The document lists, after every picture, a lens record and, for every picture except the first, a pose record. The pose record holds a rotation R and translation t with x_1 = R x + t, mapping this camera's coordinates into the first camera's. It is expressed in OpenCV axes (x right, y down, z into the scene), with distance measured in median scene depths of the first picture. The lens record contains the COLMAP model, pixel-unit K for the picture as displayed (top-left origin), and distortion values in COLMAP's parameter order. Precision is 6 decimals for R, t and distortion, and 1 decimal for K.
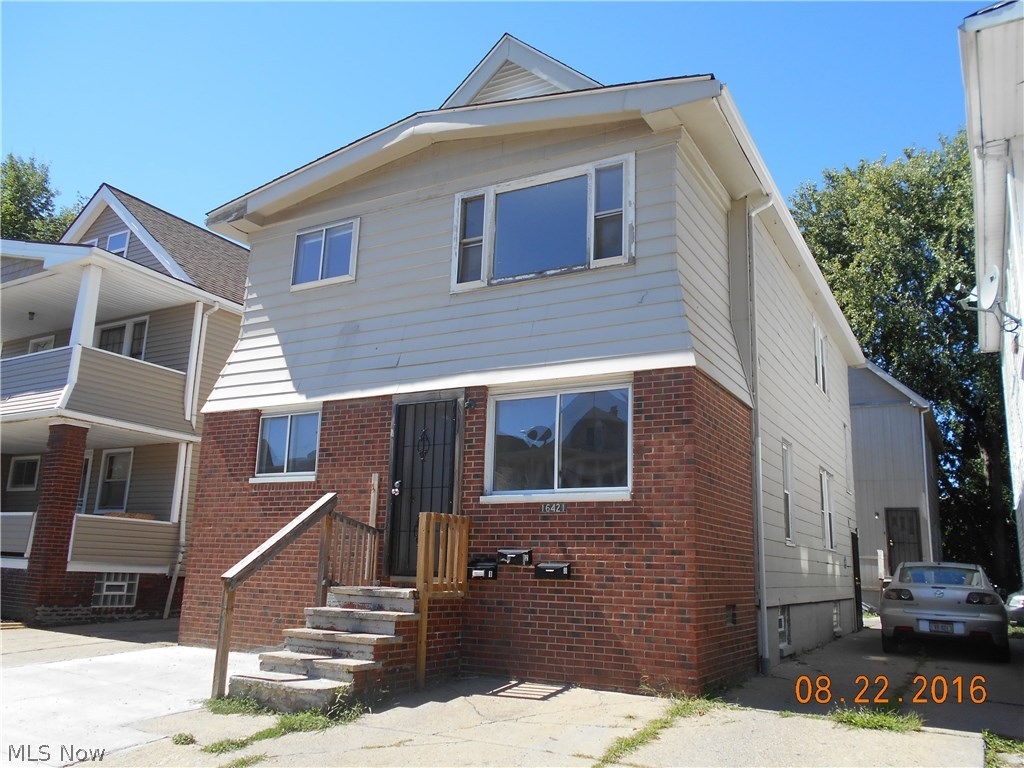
lens RADIAL K [[794.3, 0, 513.6], [0, 794.3, 378.6], [0, 0, 1]] dist [-0.009337, 0.006617]
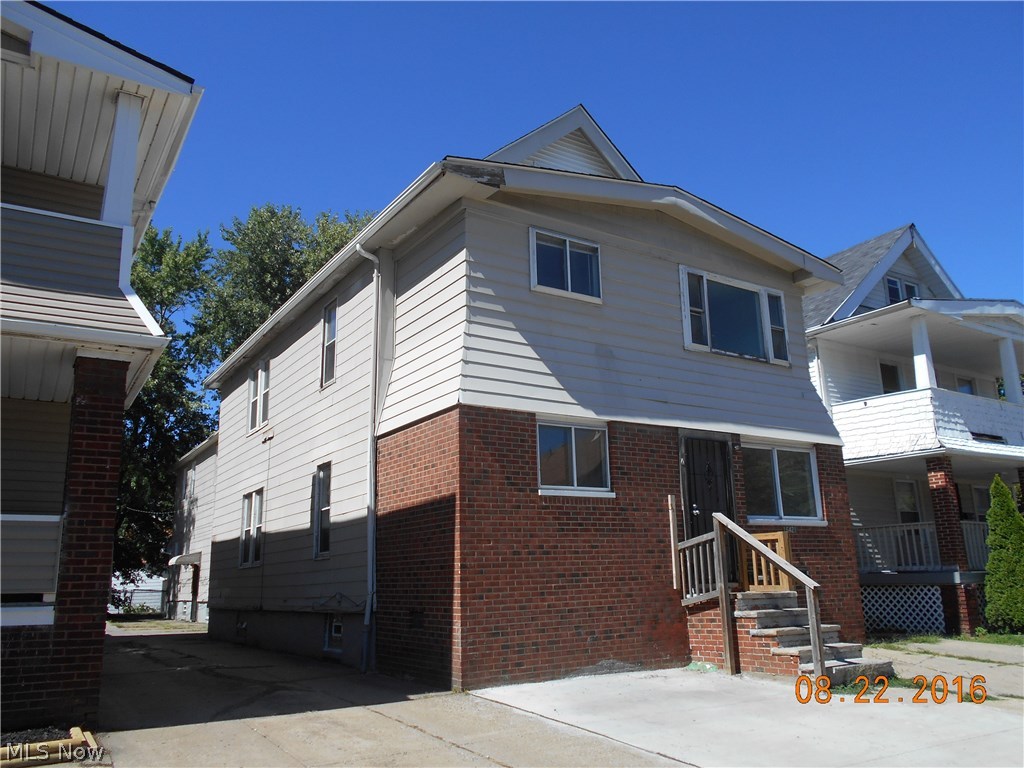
lens RADIAL K [[794.3, 0, 509.0], [0, 794.3, 387.4], [0, 0, 1]] dist [-0.009337, 0.006617]
pose [[0.466764, 0.165672, 0.868725, -1.207609], [-0.163903, 0.981485, -0.099112, 0.111067], [-0.869061, -0.096125, 0.485276, 0.624040]]
